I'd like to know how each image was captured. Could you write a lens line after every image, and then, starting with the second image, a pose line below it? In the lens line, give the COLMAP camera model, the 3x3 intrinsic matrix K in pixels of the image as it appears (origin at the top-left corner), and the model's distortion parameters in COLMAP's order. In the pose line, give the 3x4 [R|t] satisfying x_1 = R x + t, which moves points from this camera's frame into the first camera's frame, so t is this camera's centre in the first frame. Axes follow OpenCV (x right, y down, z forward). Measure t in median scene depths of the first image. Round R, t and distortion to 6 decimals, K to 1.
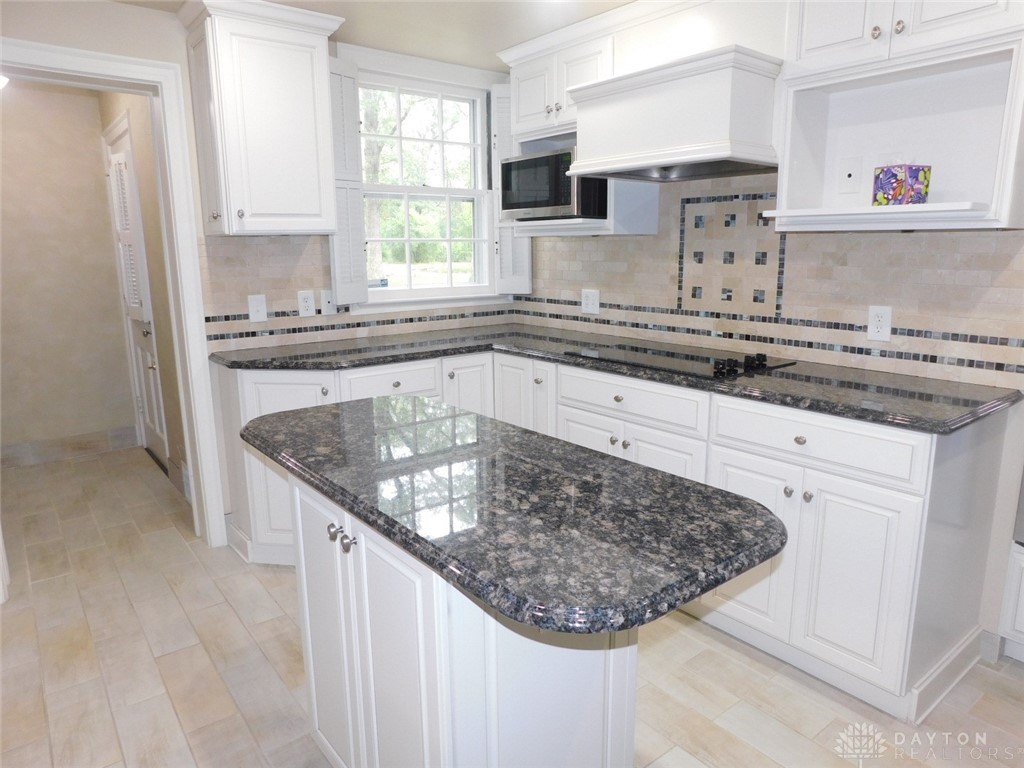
lens RADIAL K [[681.4, 0, 514.4], [0, 681.4, 381.6], [0, 0, 1]] dist [-0.066937, 0.054752]
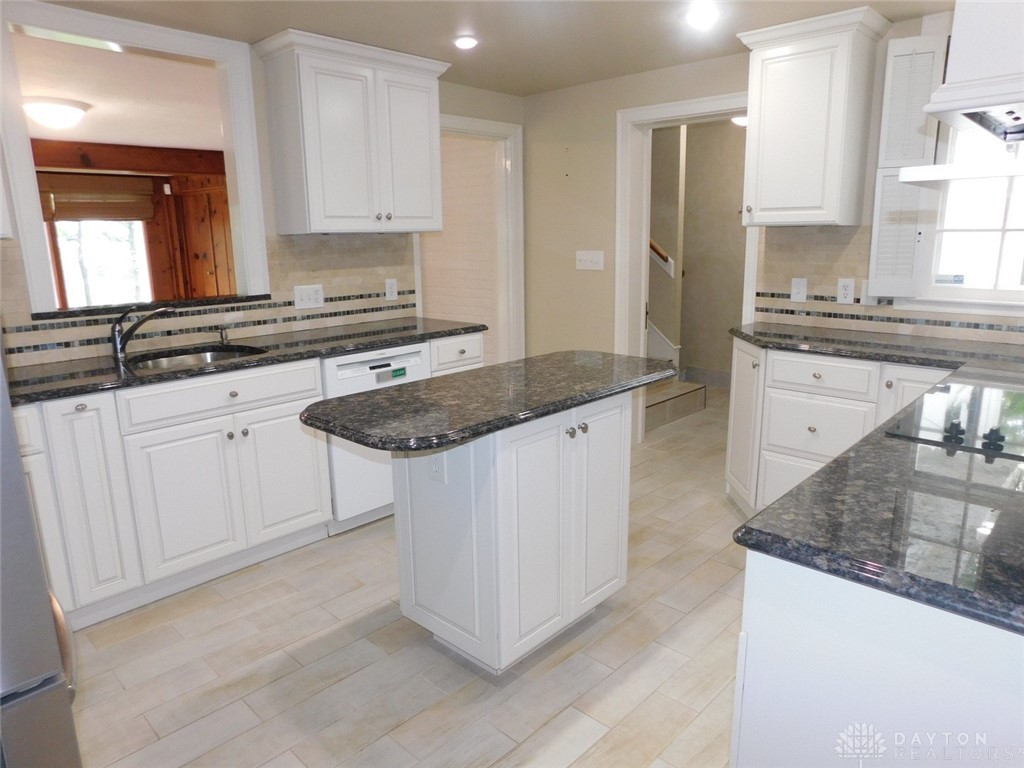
lens RADIAL K [[681.4, 0, 517.9], [0, 681.4, 386.5], [0, 0, 1]] dist [-0.066937, 0.054752]
pose [[0.151965, 0.225748, -0.962260, 0.897543], [-0.184681, 0.962906, 0.196734, -0.118280], [0.970979, 0.147815, 0.188020, 0.473384]]
